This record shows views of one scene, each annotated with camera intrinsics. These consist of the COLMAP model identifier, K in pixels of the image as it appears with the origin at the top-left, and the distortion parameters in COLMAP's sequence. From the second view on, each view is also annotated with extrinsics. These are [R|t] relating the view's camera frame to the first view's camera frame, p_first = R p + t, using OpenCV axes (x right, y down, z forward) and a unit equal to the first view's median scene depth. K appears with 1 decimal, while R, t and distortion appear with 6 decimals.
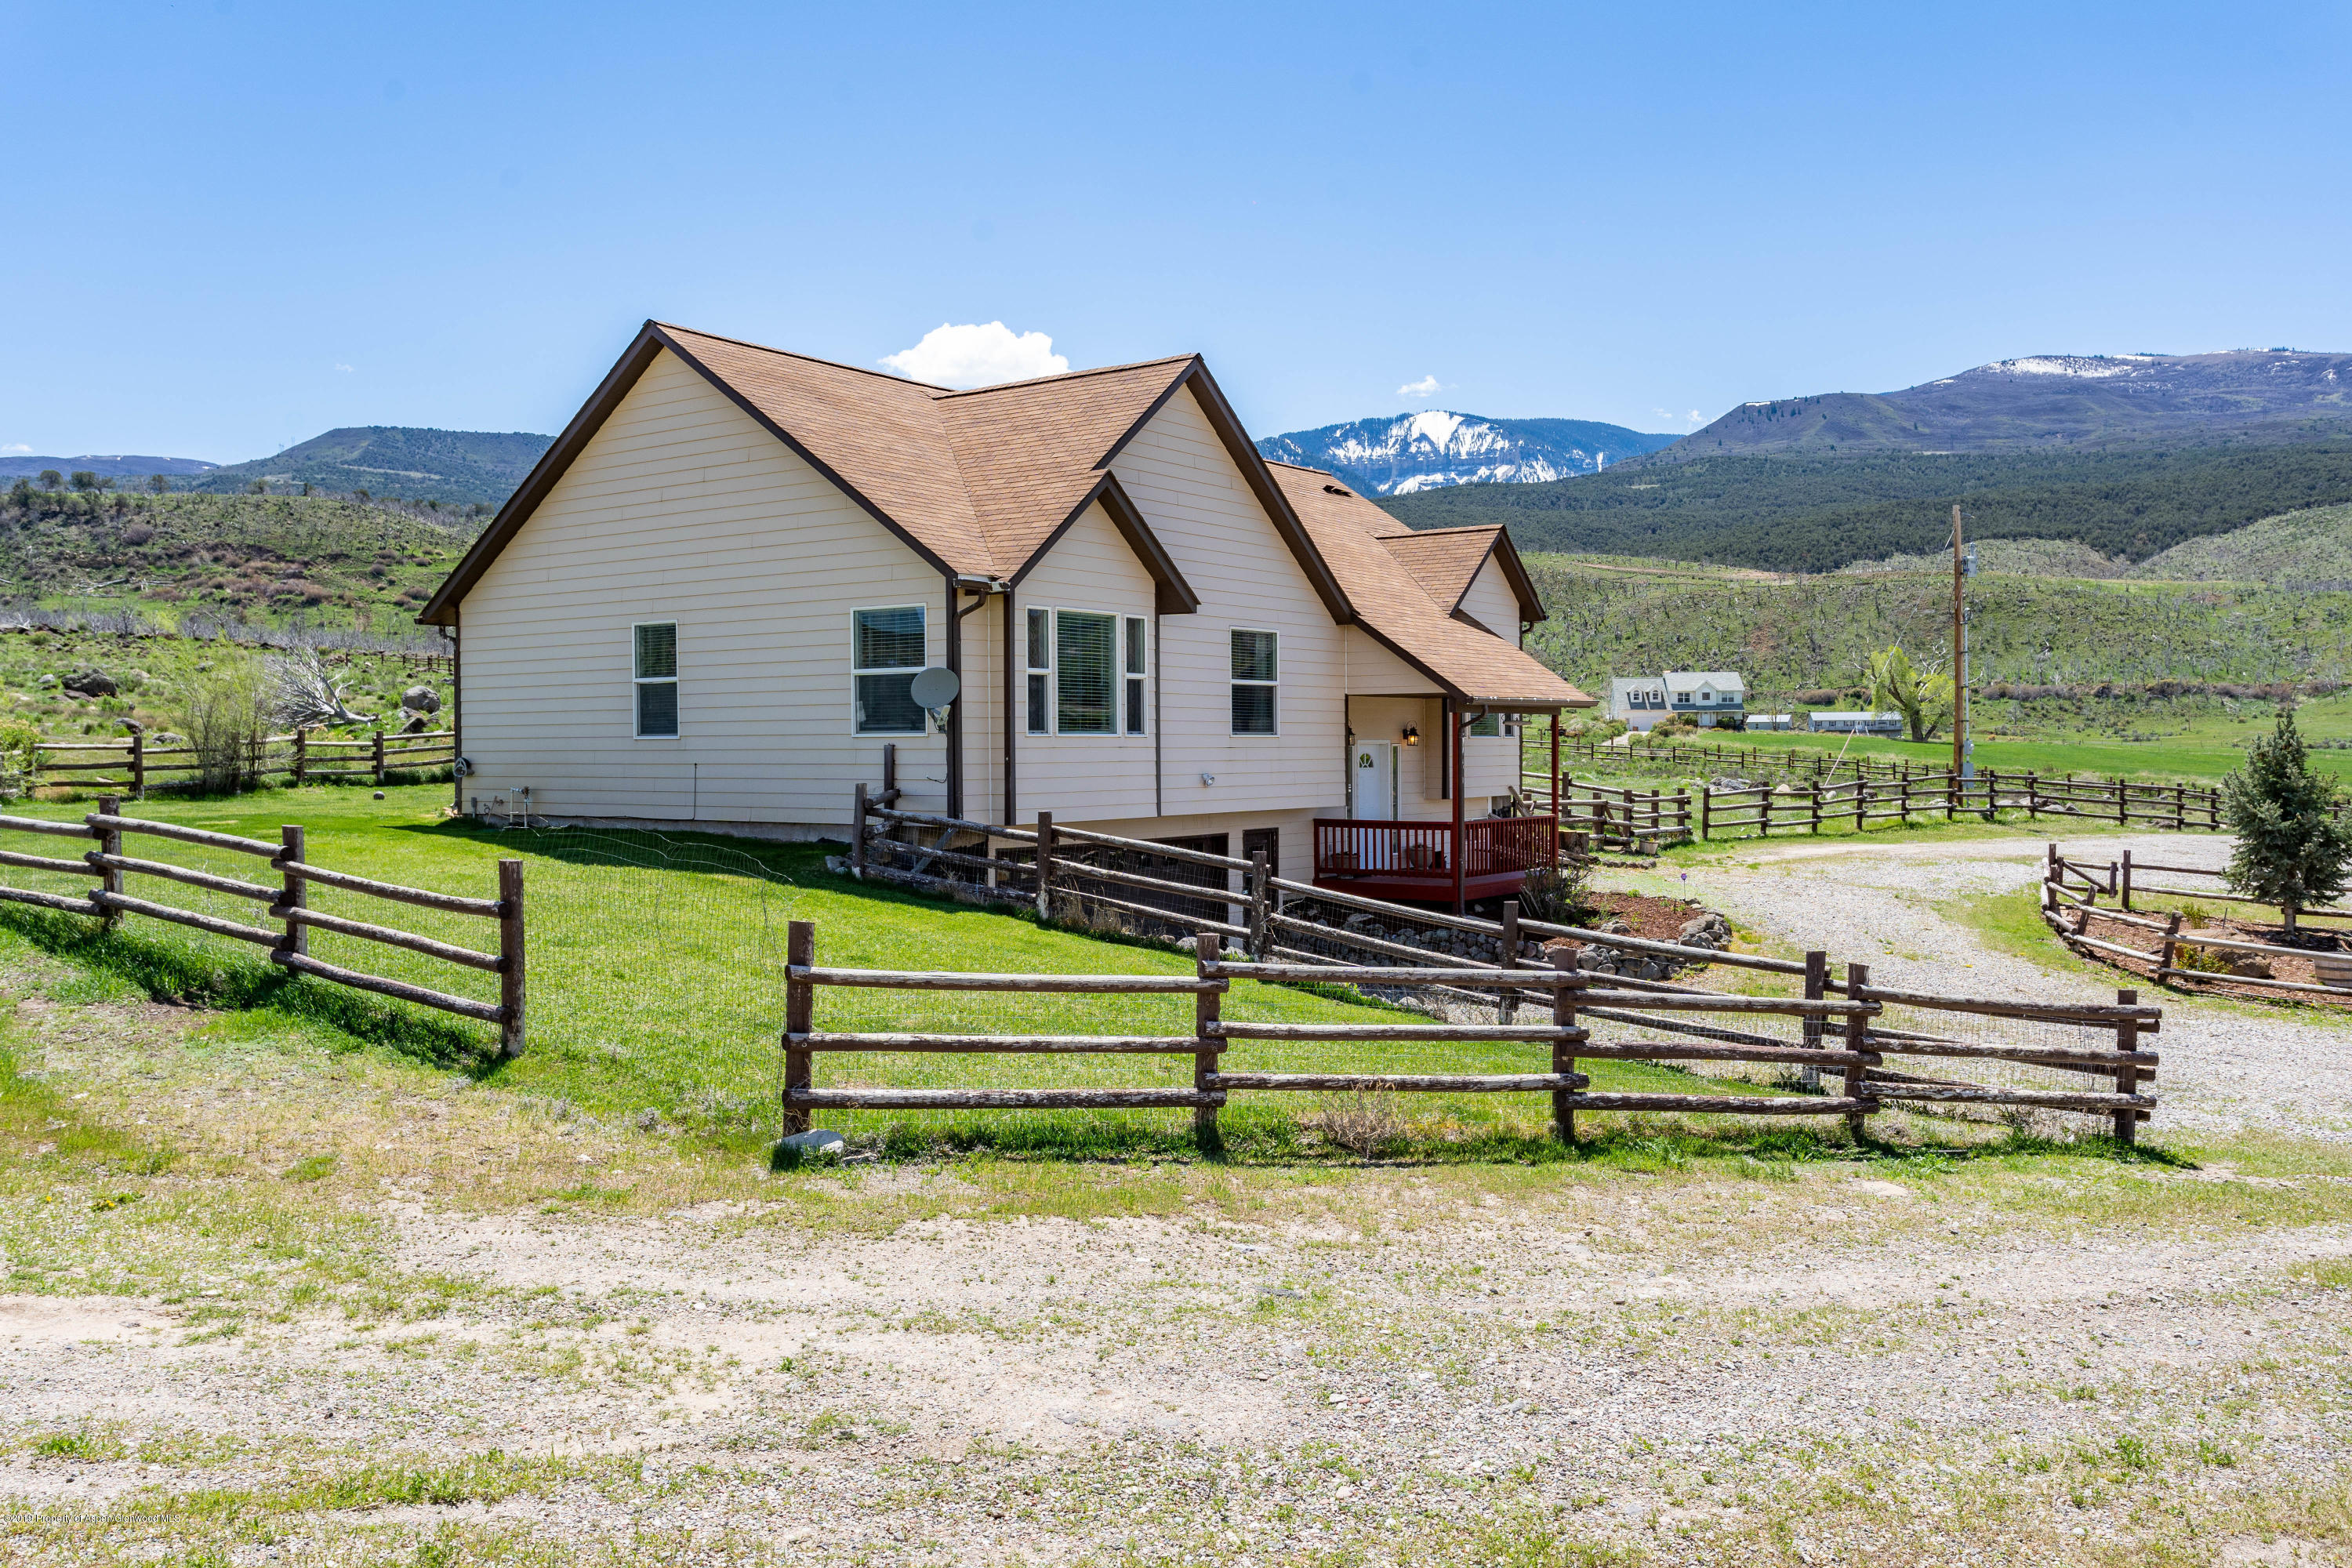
lens RADIAL K [[1826.2, 0, 1172.4], [0, 1826.2, 798.6], [0, 0, 1]] dist [0.020459, -0.013450]
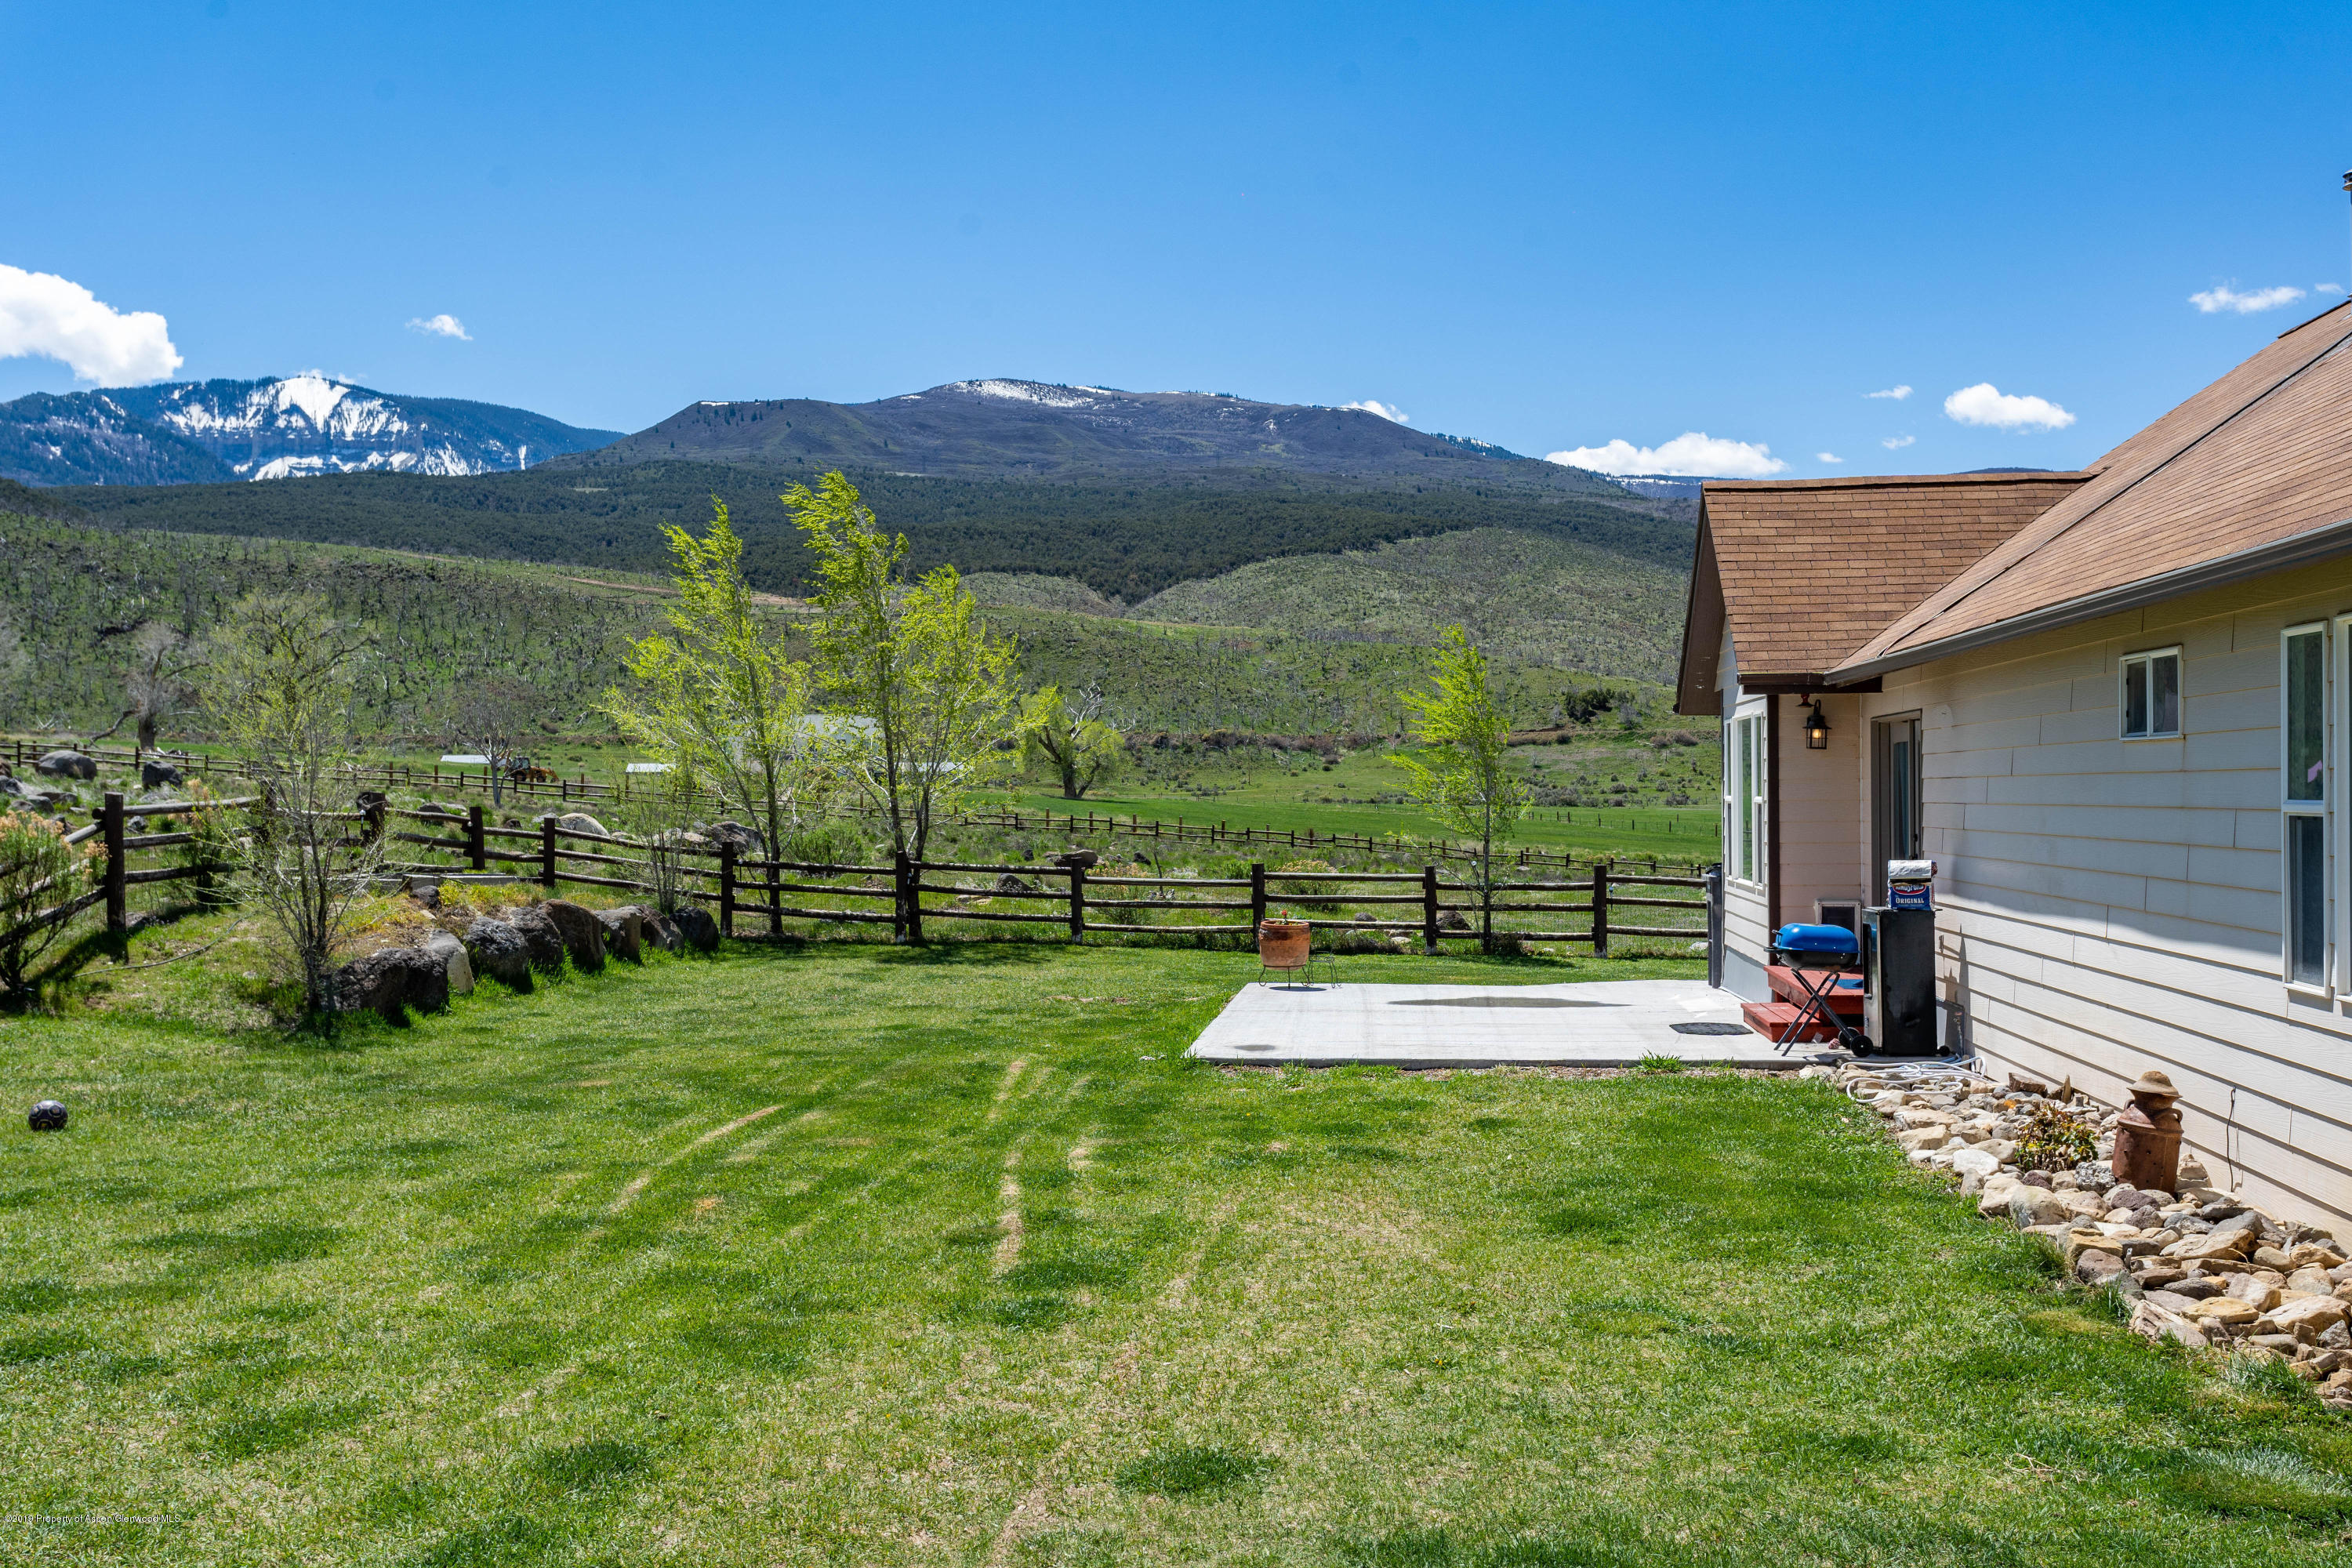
lens RADIAL K [[2168.2, 0, 1135.4], [0, 2168.2, 804.2], [0, 0, 1]] dist [0.000384, 0.000000]
pose [[0.870372, -0.004965, 0.492370, -0.024039], [0.017758, 0.999615, -0.021312, -0.002217], [-0.492074, 0.027293, 0.870125, 0.033137]]
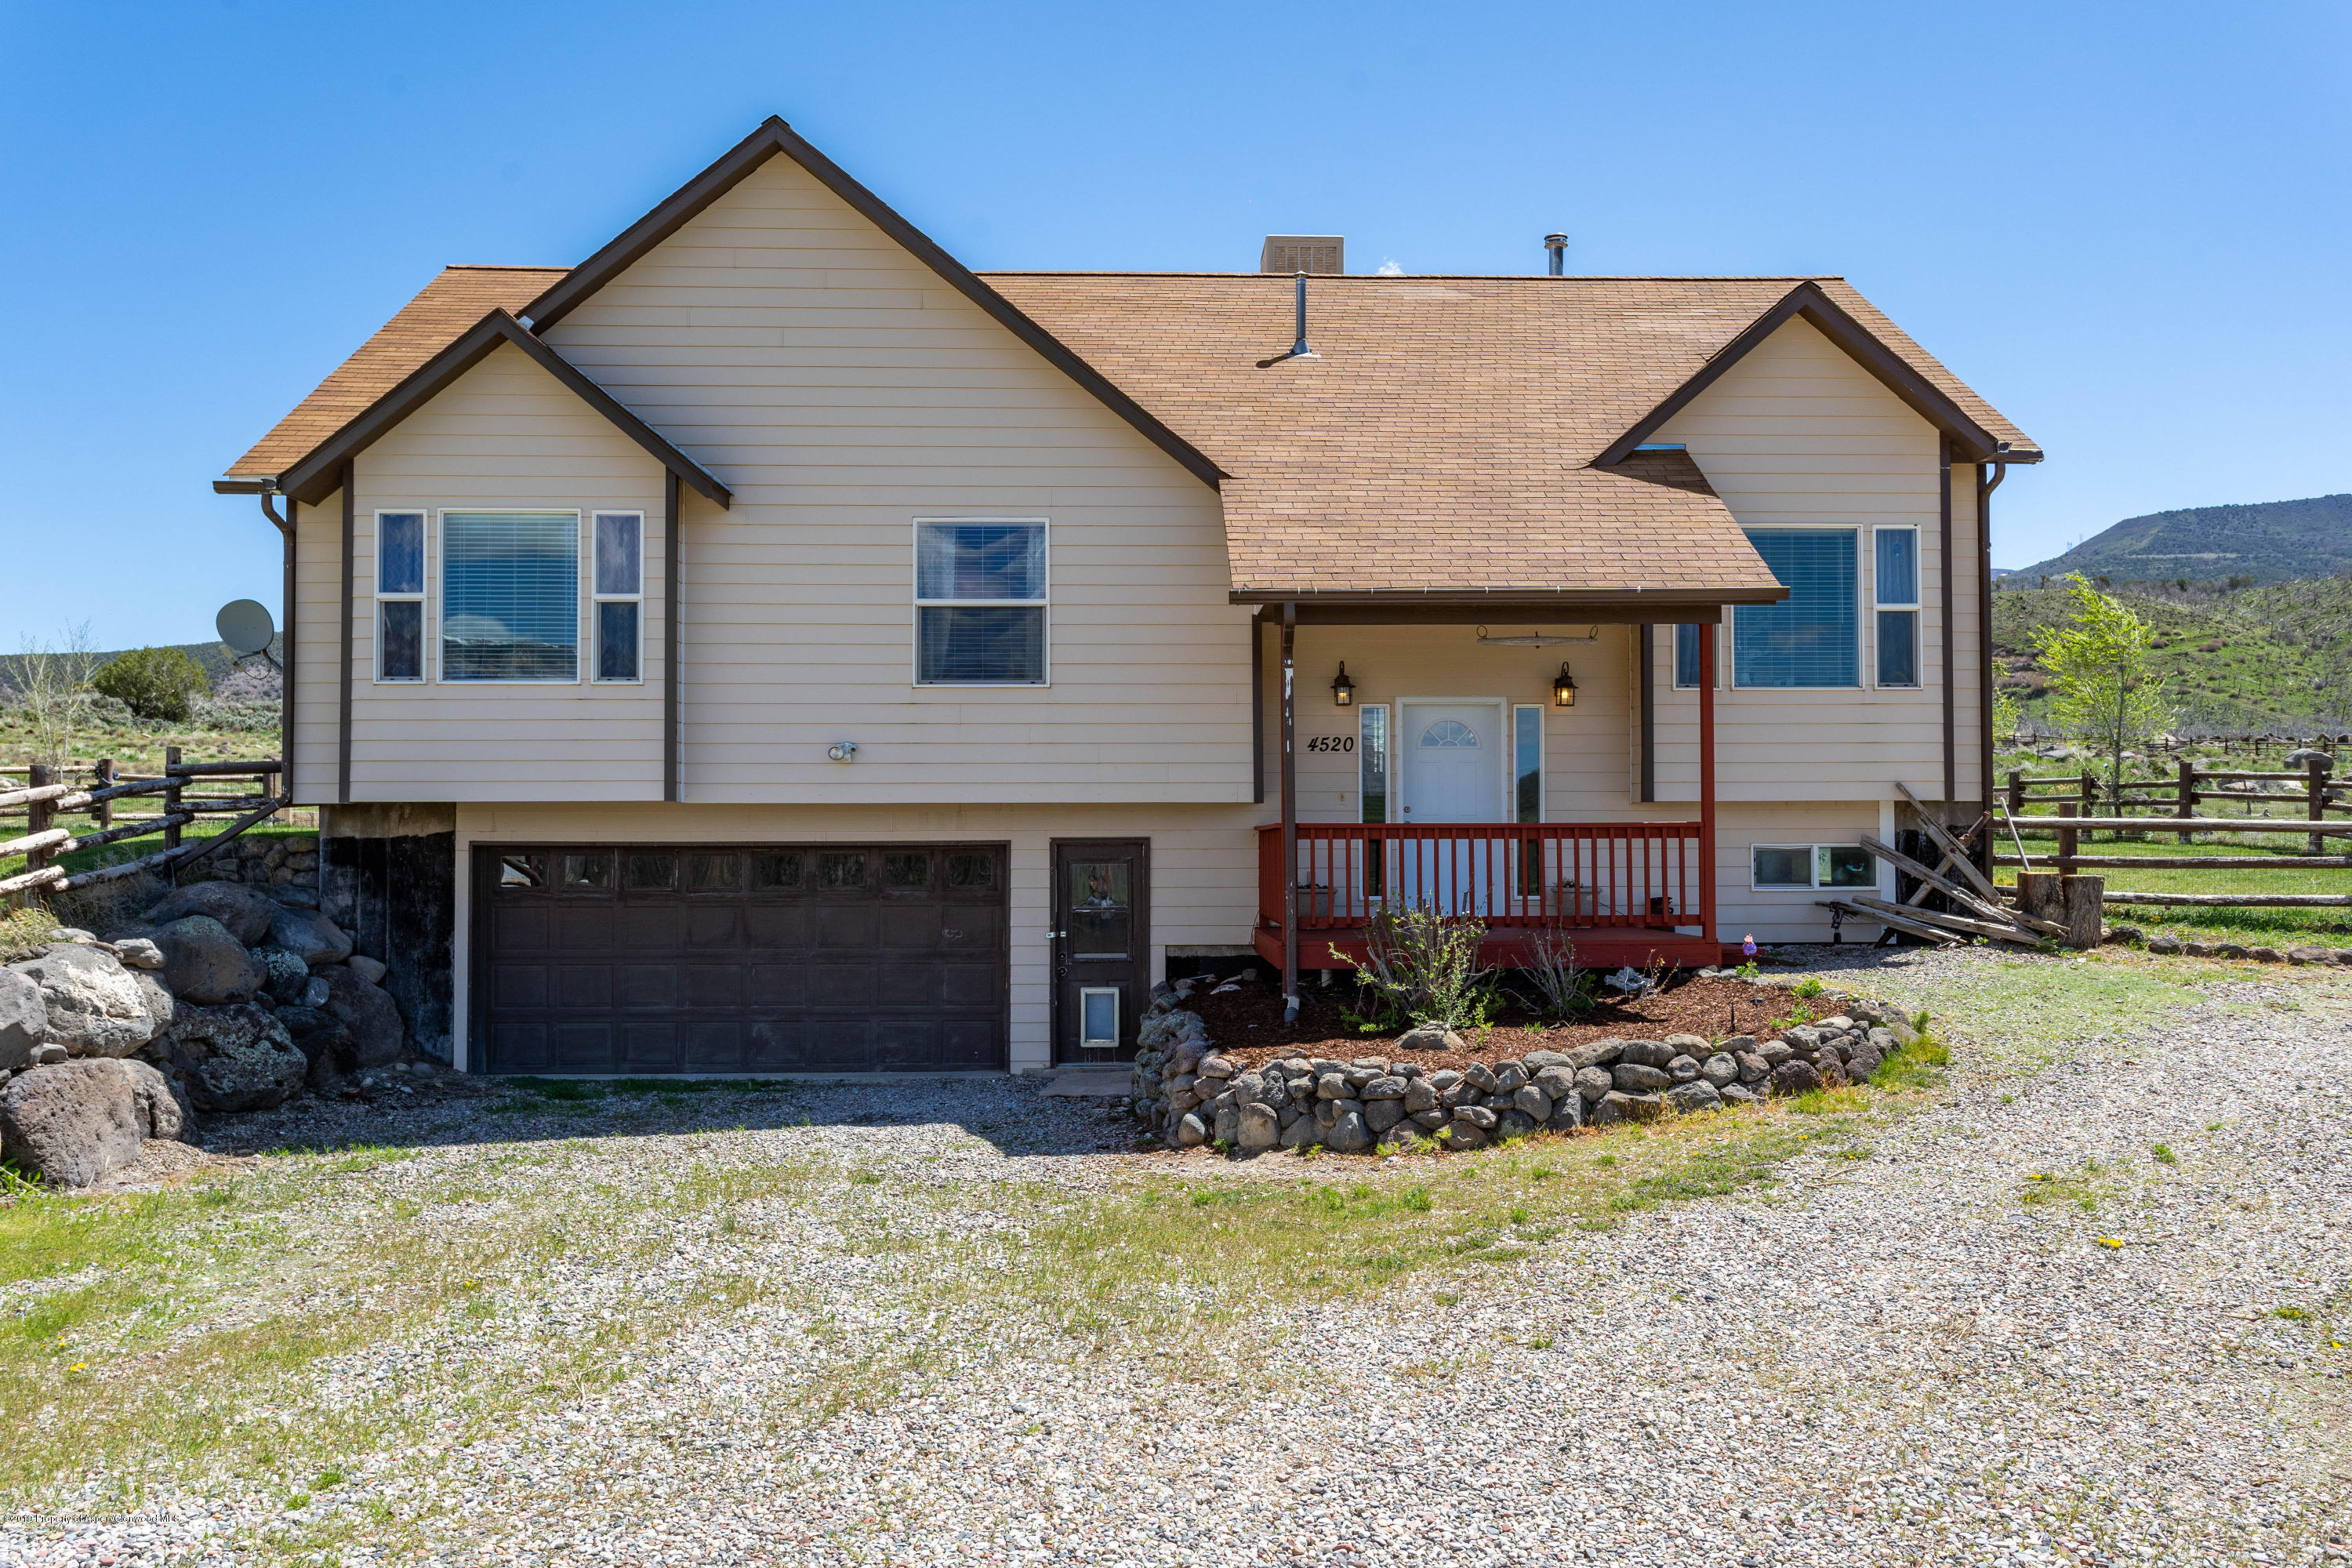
lens RADIAL K [[1826.2, 0, 1182.4], [0, 1826.2, 801.0], [0, 0, 1]] dist [0.020459, -0.013450]
pose [[0.621675, -0.020000, -0.783020, 0.422731], [-0.019843, 0.998951, -0.041269, 0.022467], [0.783024, 0.041193, 0.620626, 0.475371]]
